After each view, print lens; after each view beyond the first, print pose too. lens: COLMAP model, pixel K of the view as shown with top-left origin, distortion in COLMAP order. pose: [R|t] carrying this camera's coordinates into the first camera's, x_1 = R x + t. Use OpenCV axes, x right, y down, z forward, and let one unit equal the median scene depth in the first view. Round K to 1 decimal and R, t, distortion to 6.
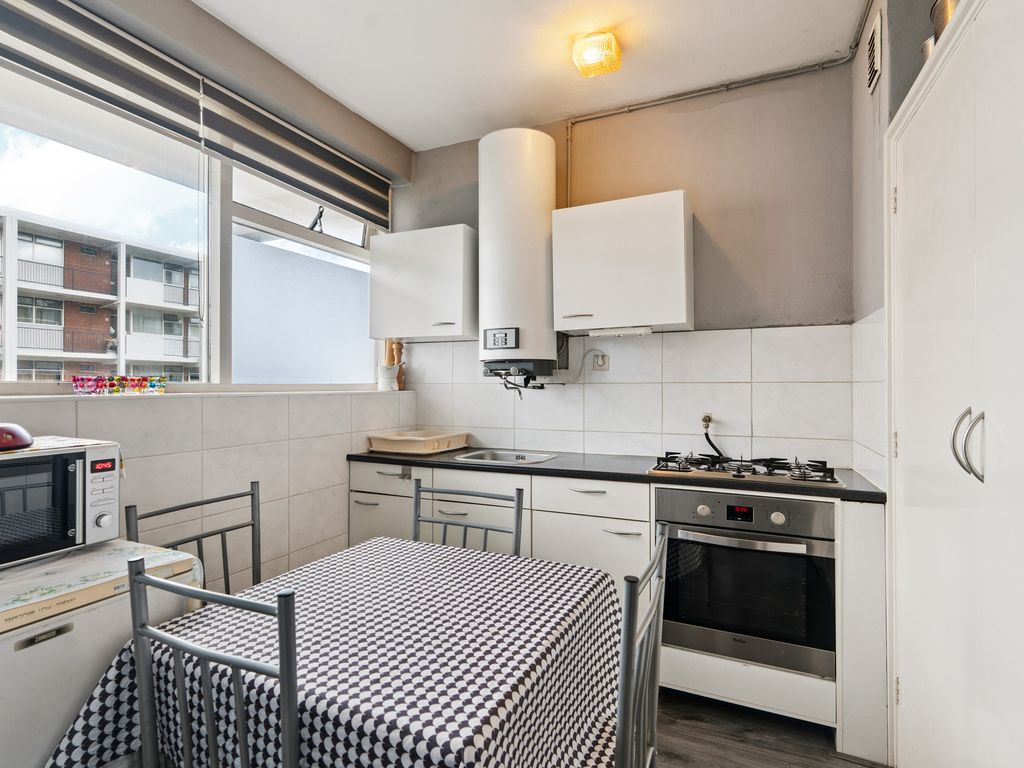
lens RADIAL K [[522.7, 0, 511.6], [0, 522.7, 386.1], [0, 0, 1]] dist [0.000550, -0.001415]
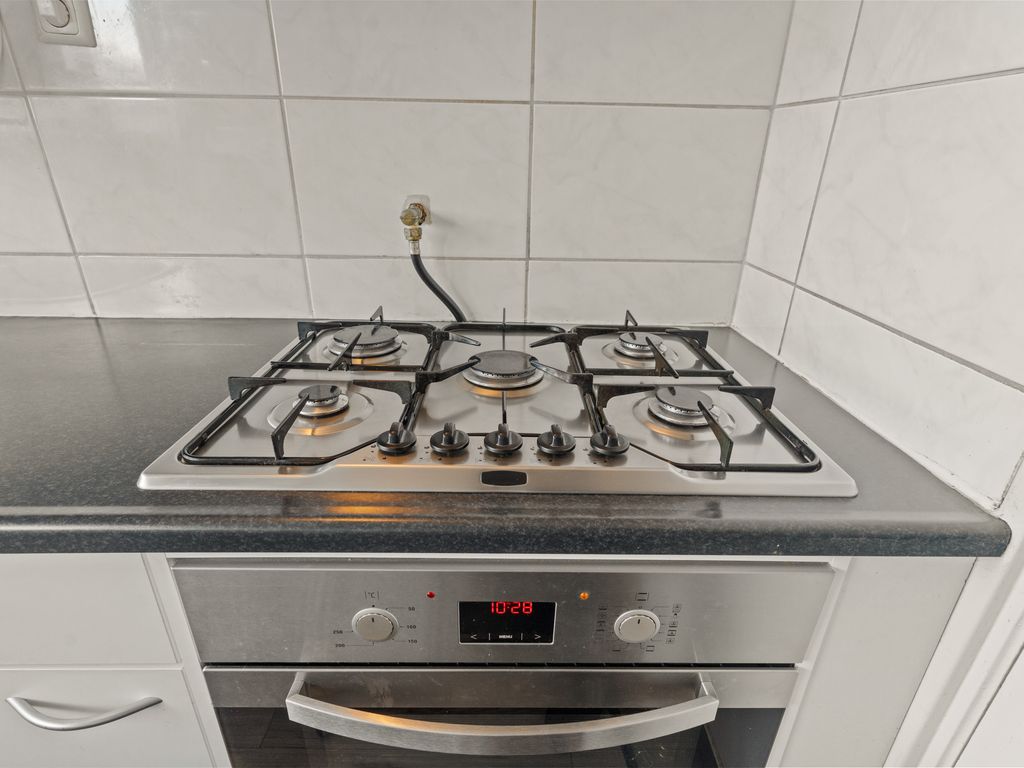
lens RADIAL K [[522.7, 0, 504.4], [0, 522.7, 380.1], [0, 0, 1]] dist [0.000550, -0.001415]
pose [[0.904988, -0.156701, 0.395527, 0.273257], [-0.017270, 0.915398, 0.402180, 0.022574], [-0.425087, -0.370799, 0.825717, 0.645705]]
